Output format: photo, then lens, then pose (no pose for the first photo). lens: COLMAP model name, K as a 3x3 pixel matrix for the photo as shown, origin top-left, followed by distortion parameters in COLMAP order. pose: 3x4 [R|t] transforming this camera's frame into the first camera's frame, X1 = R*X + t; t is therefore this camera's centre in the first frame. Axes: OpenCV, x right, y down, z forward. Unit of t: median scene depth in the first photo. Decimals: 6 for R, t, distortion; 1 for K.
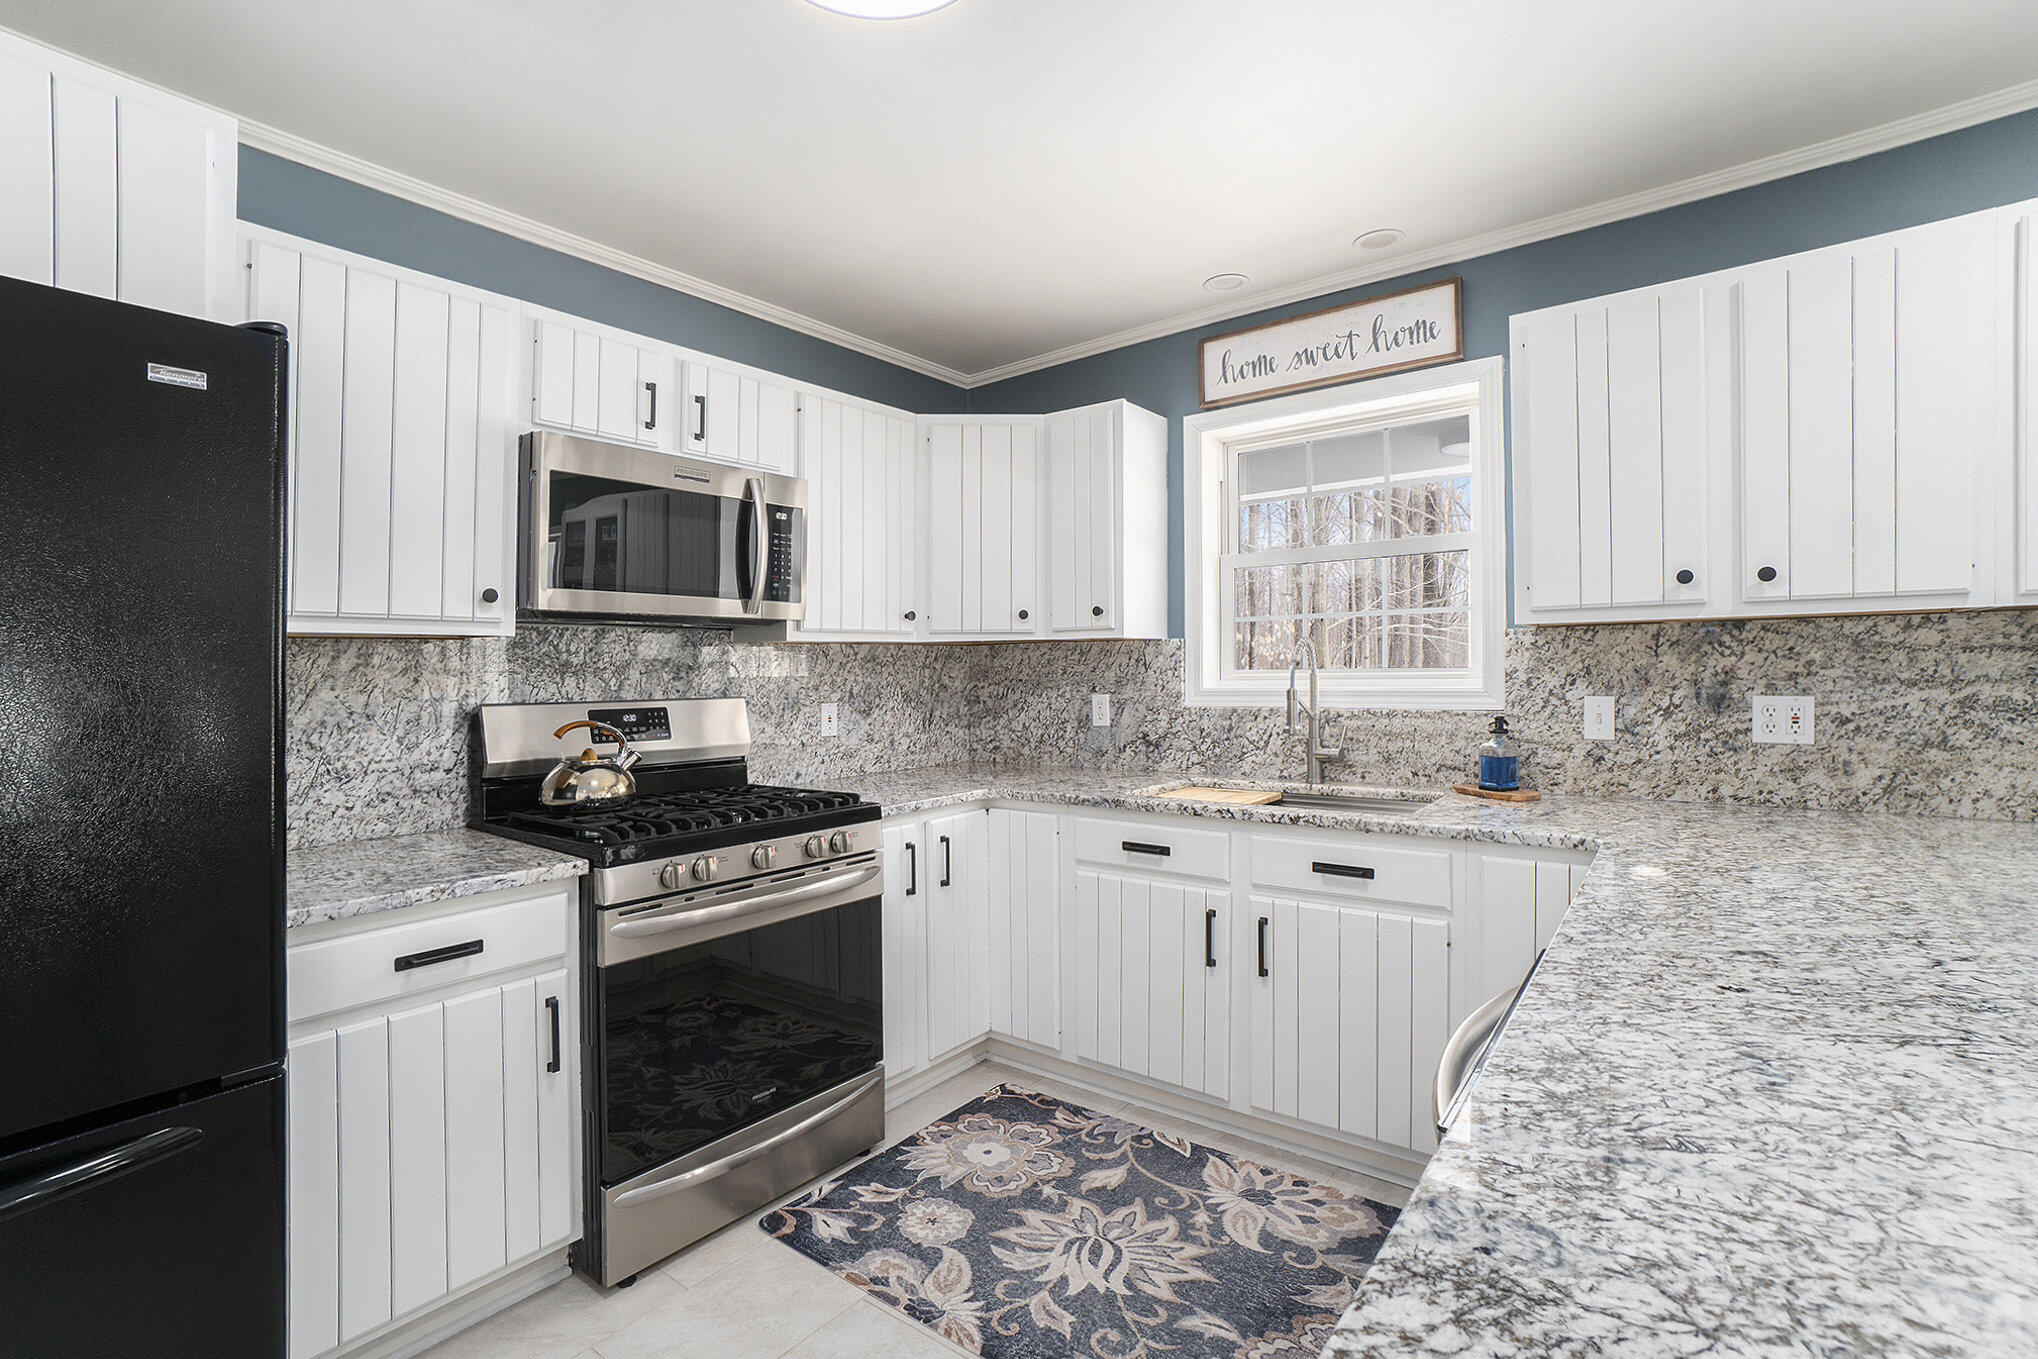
lens RADIAL K [[899.6, 0, 1027.3], [0, 899.6, 676.5], [0, 0, 1]] dist [-0.038793, 0.000165]
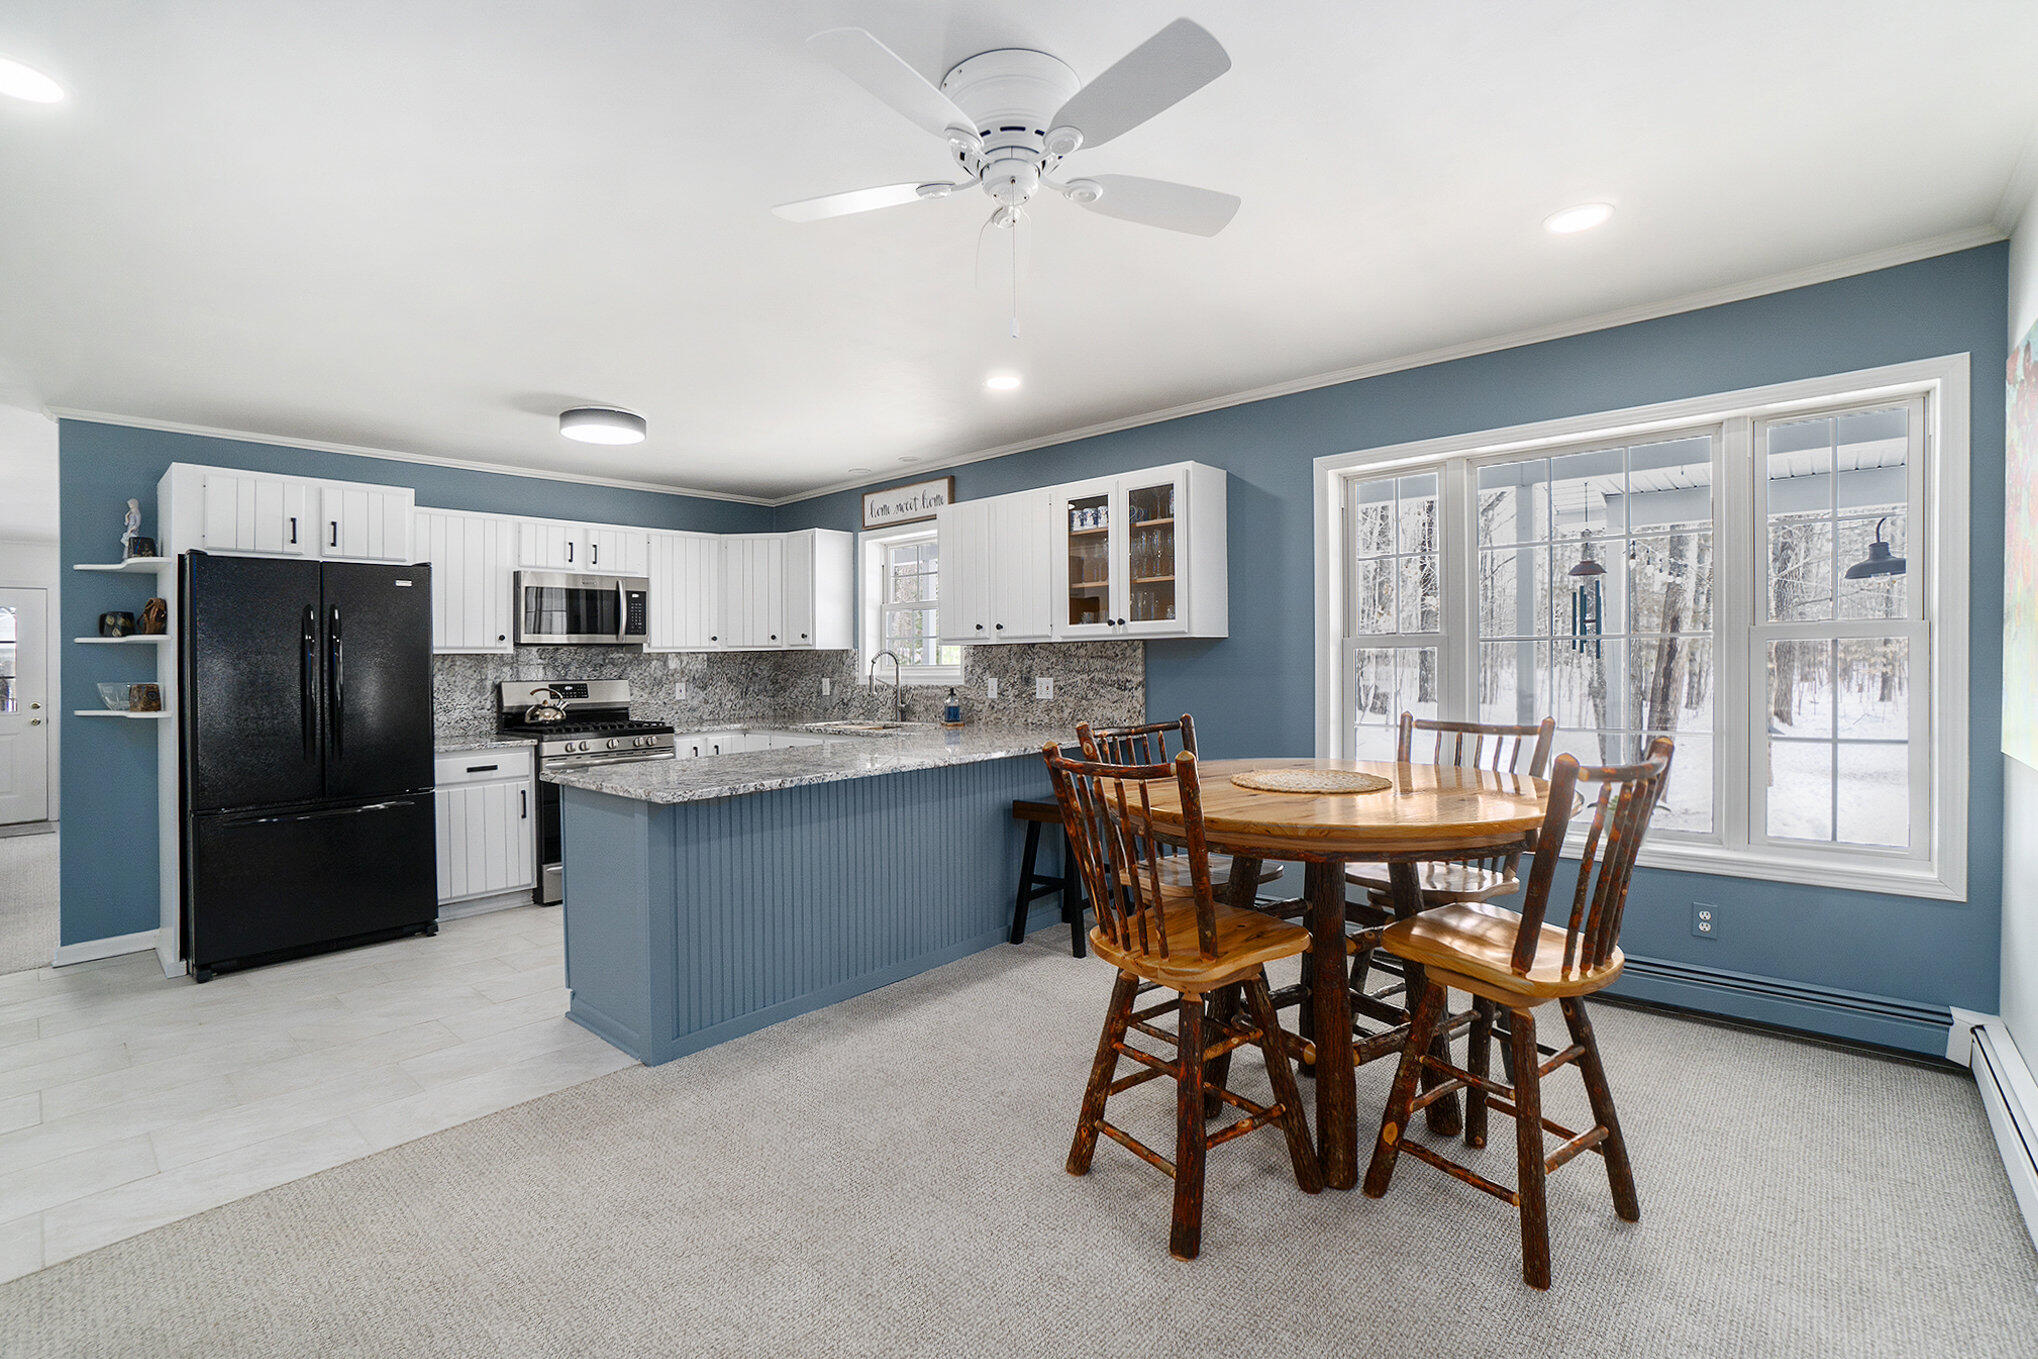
lens RADIAL K [[899.6, 0, 1011.8], [0, 899.6, 681.6], [0, 0, 1]] dist [-0.038793, 0.000165]
pose [[0.997654, -0.000055, -0.068465, 0.822312], [0.001234, 0.999852, 0.017181, -0.006643], [0.068454, -0.017225, 0.997506, -1.155853]]
